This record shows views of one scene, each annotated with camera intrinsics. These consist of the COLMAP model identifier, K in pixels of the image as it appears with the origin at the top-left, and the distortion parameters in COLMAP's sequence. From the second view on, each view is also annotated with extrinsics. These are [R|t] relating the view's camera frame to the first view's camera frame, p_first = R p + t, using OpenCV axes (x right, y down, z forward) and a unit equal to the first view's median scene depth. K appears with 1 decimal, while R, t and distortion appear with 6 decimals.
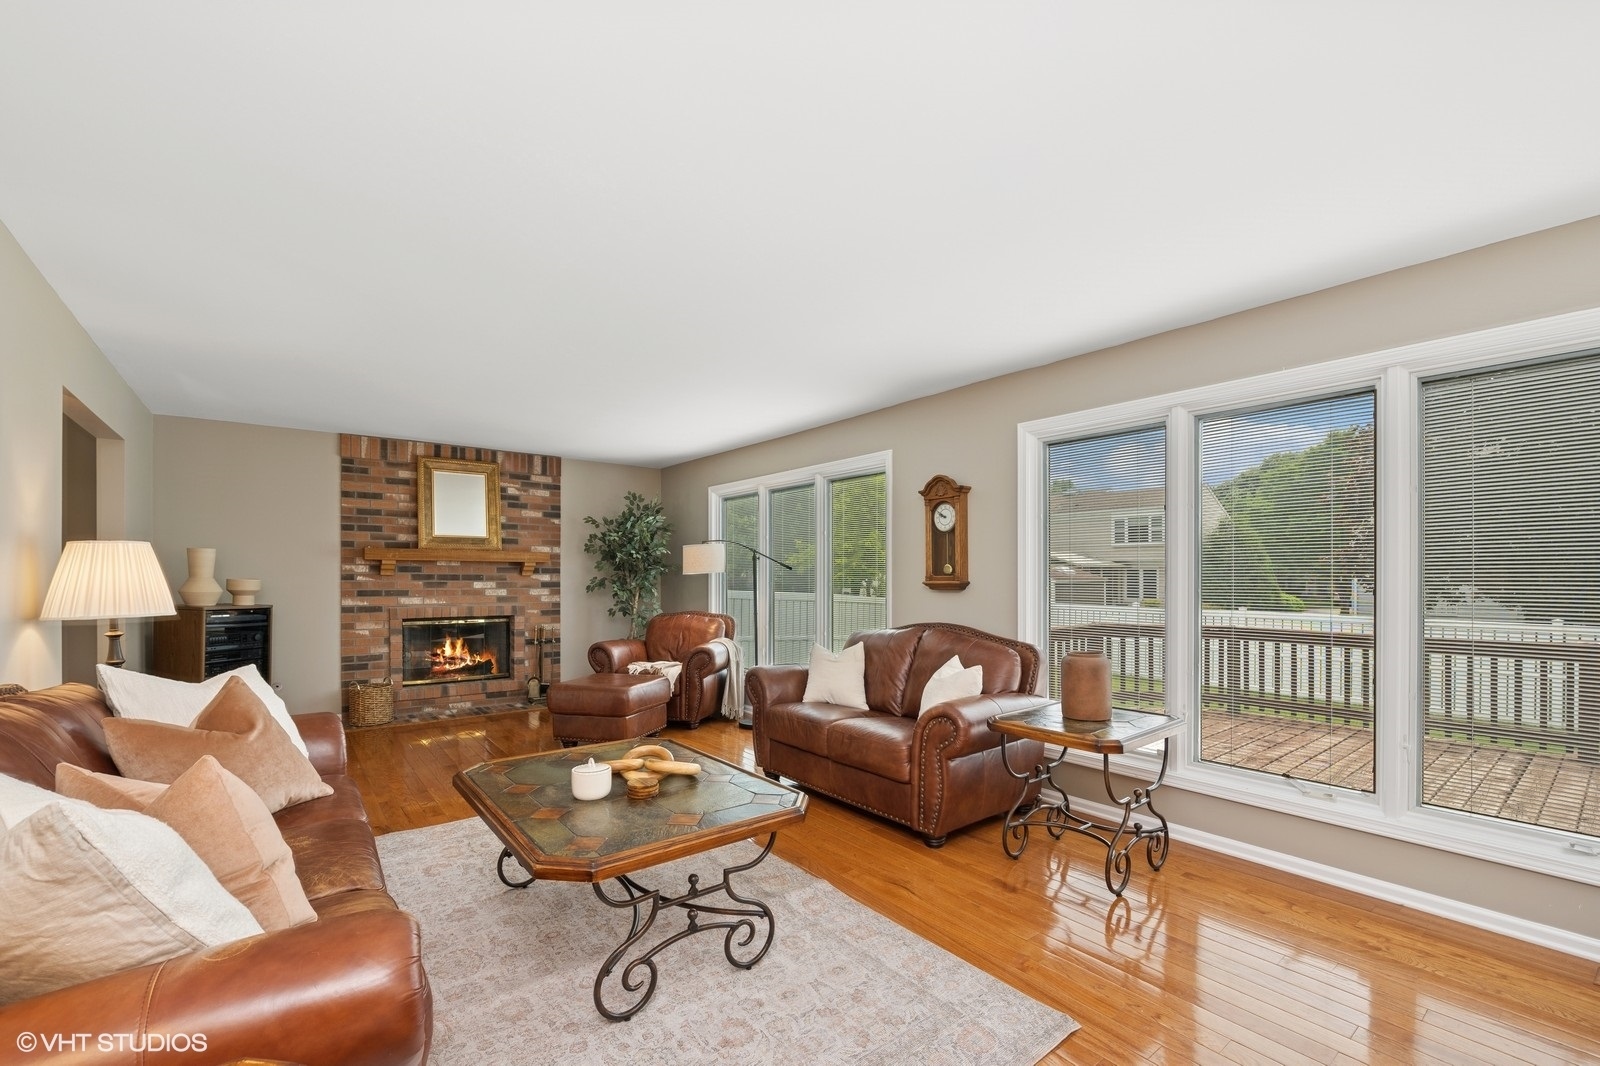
lens RADIAL K [[674.8, 0, 816.1], [0, 674.8, 577.1], [0, 0, 1]] dist [-0.001098, -0.000089]
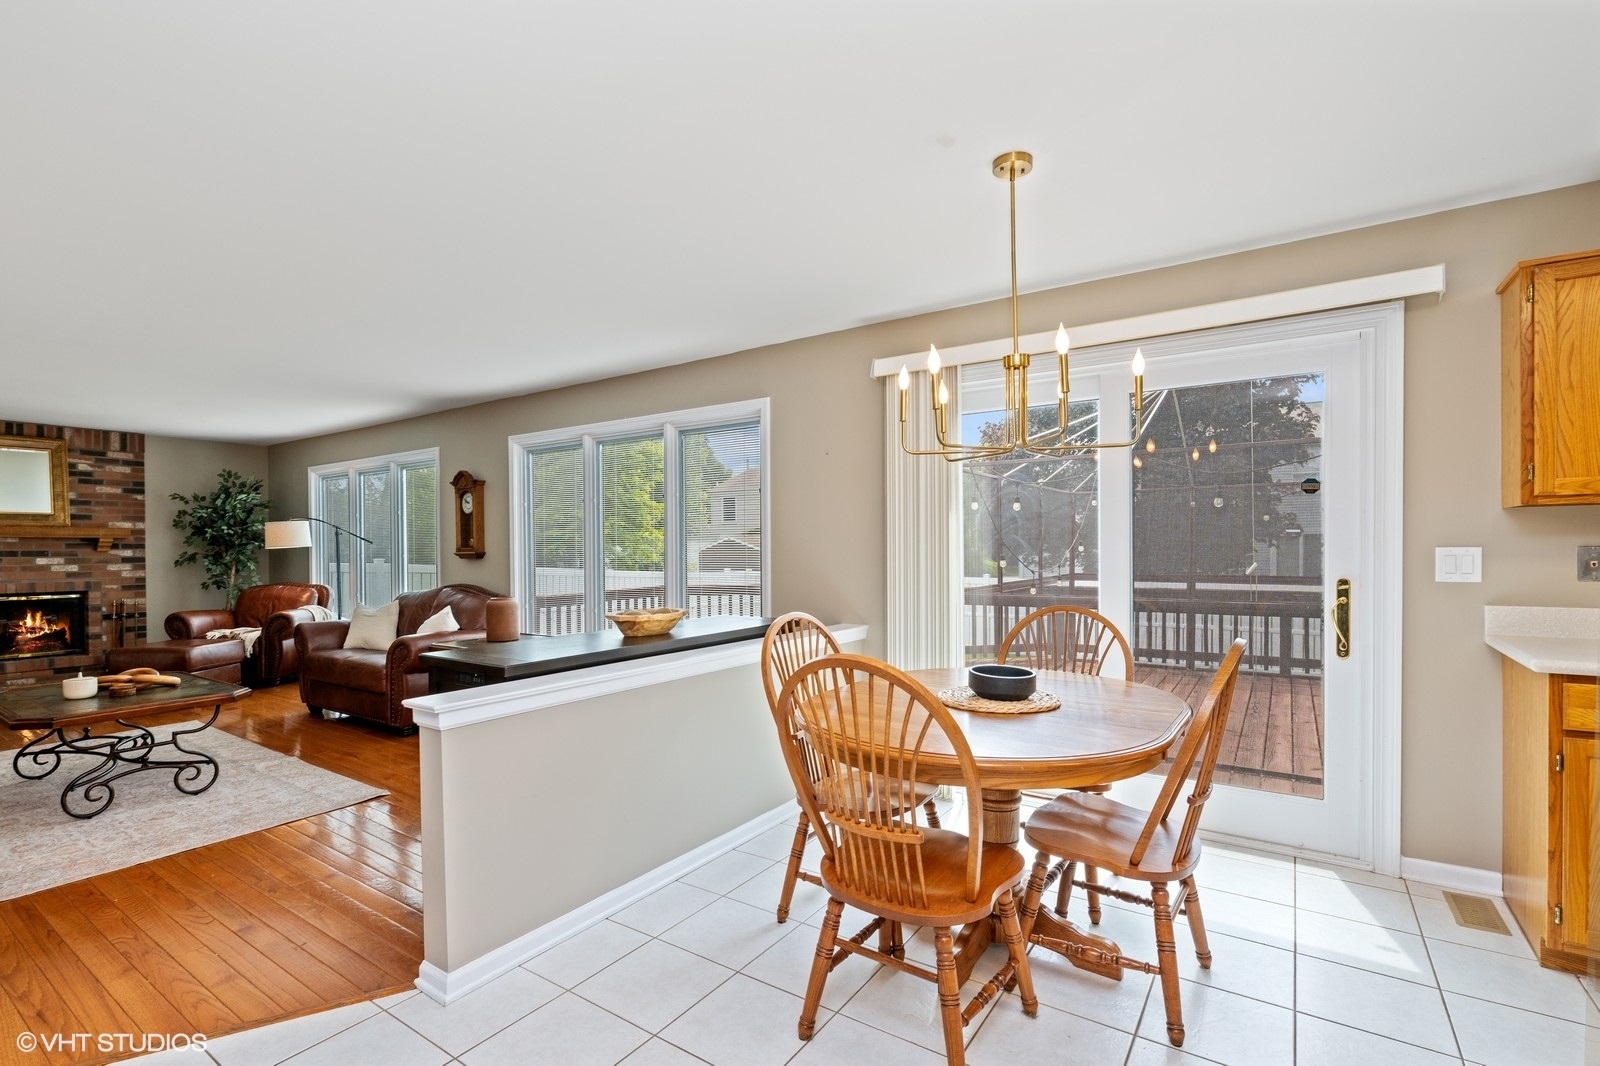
lens RADIAL K [[733.4, 0, 799.7], [0, 733.4, 553.0], [0, 0, 1]] dist [-0.009255, -0.000412]
pose [[0.955911, -0.010636, 0.293464, 0.251842], [0.008984, 0.999935, 0.006975, 0.002304], [-0.293519, -0.004031, 0.955945, -0.350323]]
